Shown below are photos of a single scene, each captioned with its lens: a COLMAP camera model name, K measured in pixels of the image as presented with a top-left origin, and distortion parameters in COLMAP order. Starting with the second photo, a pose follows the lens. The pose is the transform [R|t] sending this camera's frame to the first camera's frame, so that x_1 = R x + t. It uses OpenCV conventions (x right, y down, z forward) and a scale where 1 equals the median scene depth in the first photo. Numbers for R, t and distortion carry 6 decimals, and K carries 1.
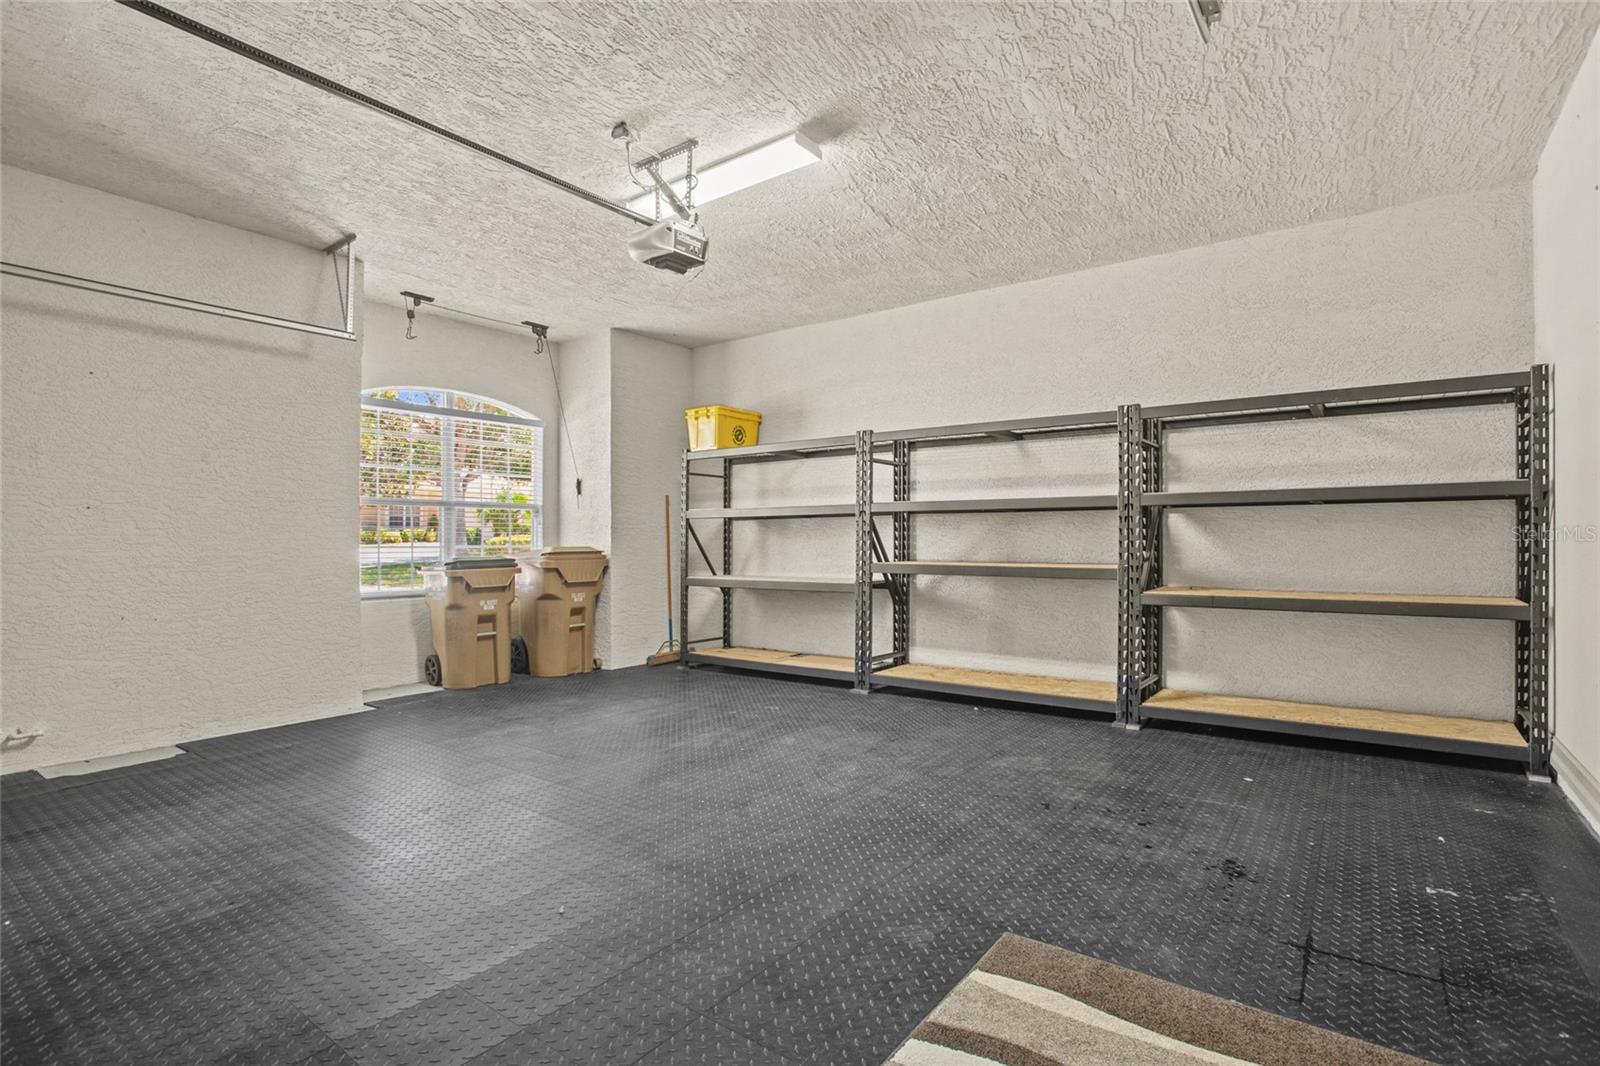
lens RADIAL K [[774.6, 0, 809.9], [0, 774.6, 535.9], [0, 0, 1]] dist [-0.060336, 0.021579]
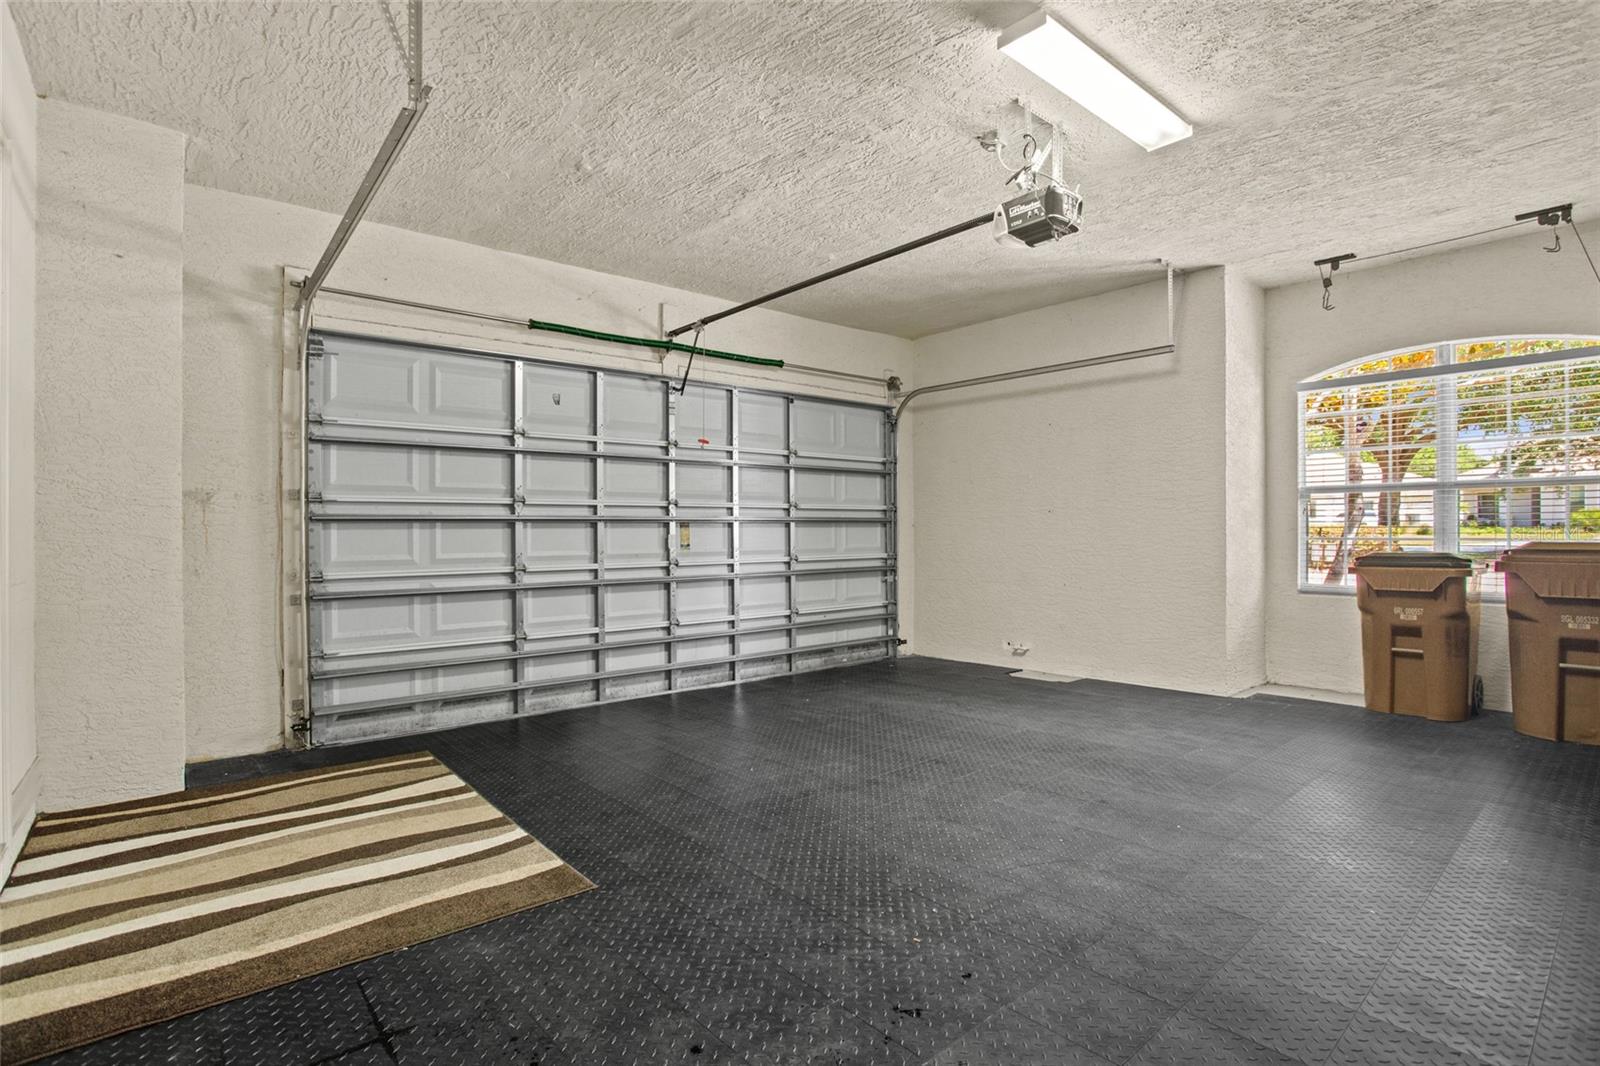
lens RADIAL K [[774.6, 0, 809.9], [0, 774.6, 535.9], [0, 0, 1]] dist [-0.060336, 0.021579]
pose [[-0.223196, 0.011709, -0.974703, 0.661564], [0.012010, 0.999885, 0.009261, -0.006916], [0.974700, -0.009639, -0.223311, 0.801487]]
